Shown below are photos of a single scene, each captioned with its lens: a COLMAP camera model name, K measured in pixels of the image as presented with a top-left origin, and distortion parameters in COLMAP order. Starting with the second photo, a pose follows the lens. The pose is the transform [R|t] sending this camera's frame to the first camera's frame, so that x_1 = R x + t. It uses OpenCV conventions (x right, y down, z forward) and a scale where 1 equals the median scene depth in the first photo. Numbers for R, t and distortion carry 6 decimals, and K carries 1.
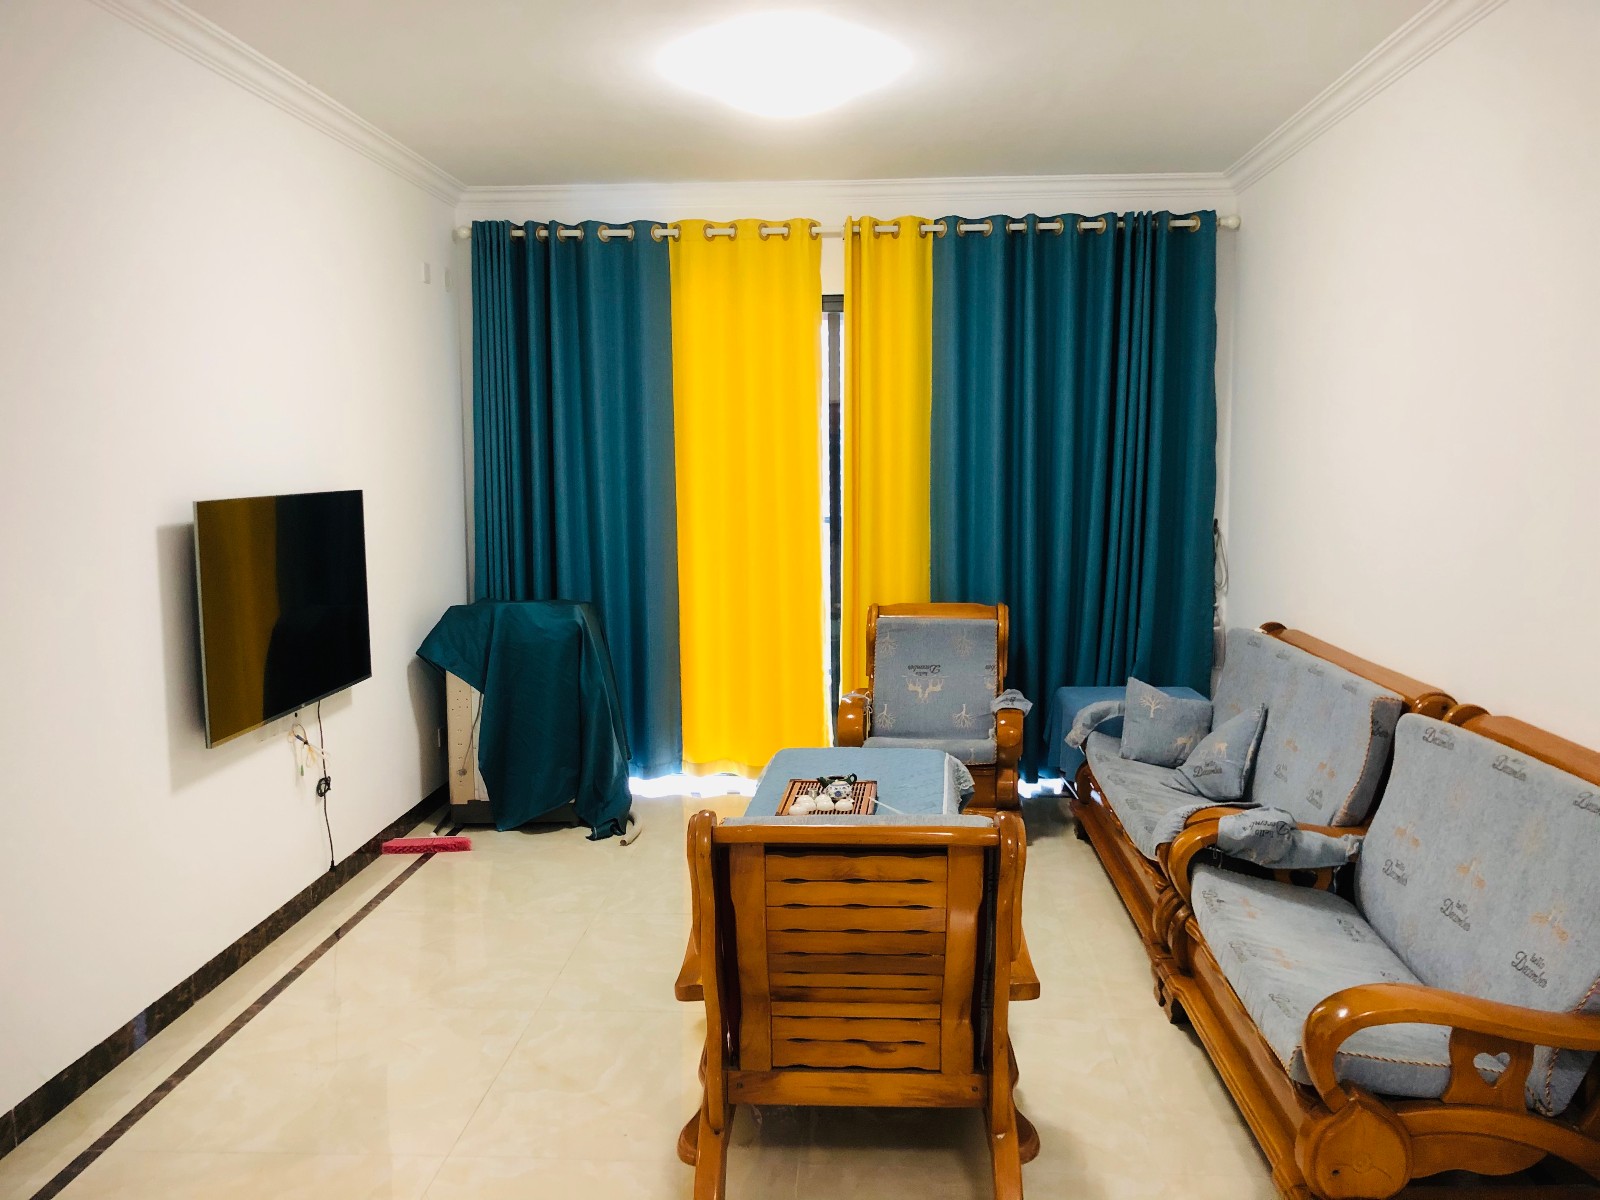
lens RADIAL K [[1413.0, 0, 795.6], [0, 1413.0, 594.0], [0, 0, 1]] dist [0.264171, -0.822253]
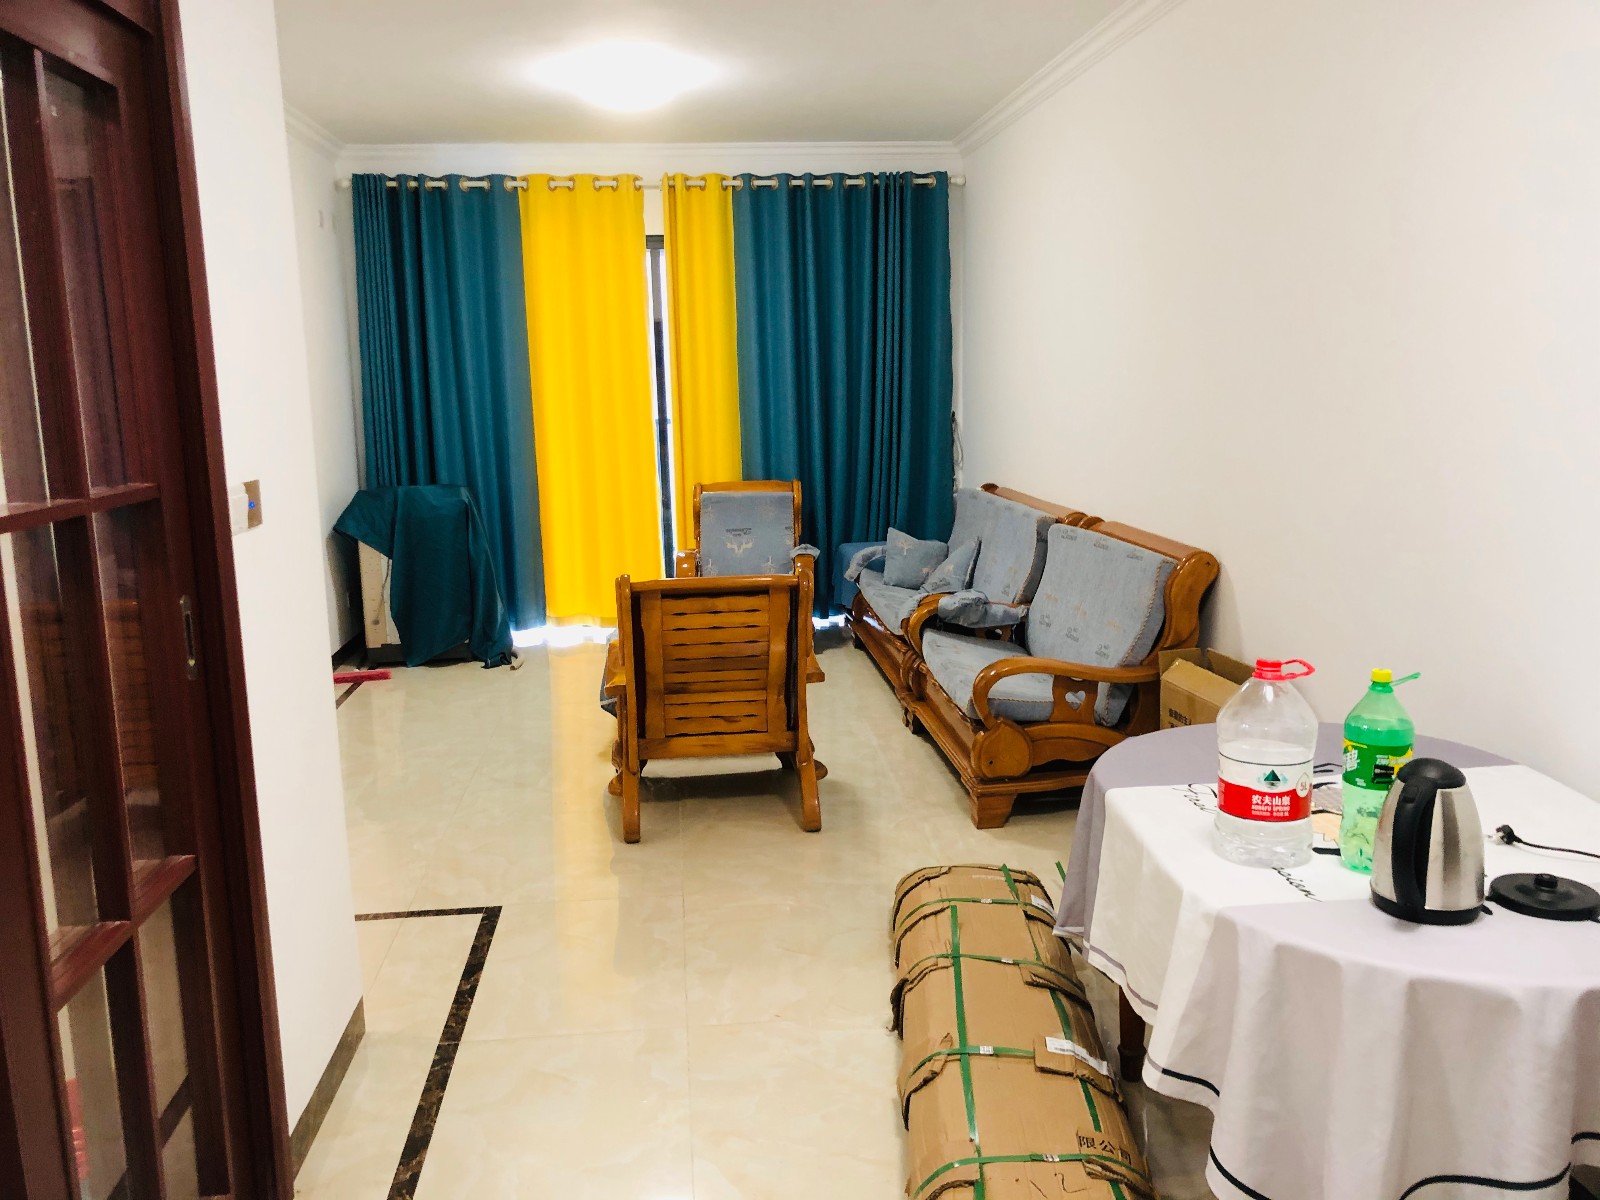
lens RADIAL K [[1316.7, 0, 800.1], [0, 1316.7, 598.1], [0, 0, 1]] dist [0.052160, -0.013184]
pose [[0.988635, -0.039996, 0.144920, -0.029458], [0.029269, 0.996723, 0.075409, 0.024372], [-0.147461, -0.070311, 0.986566, -0.190969]]
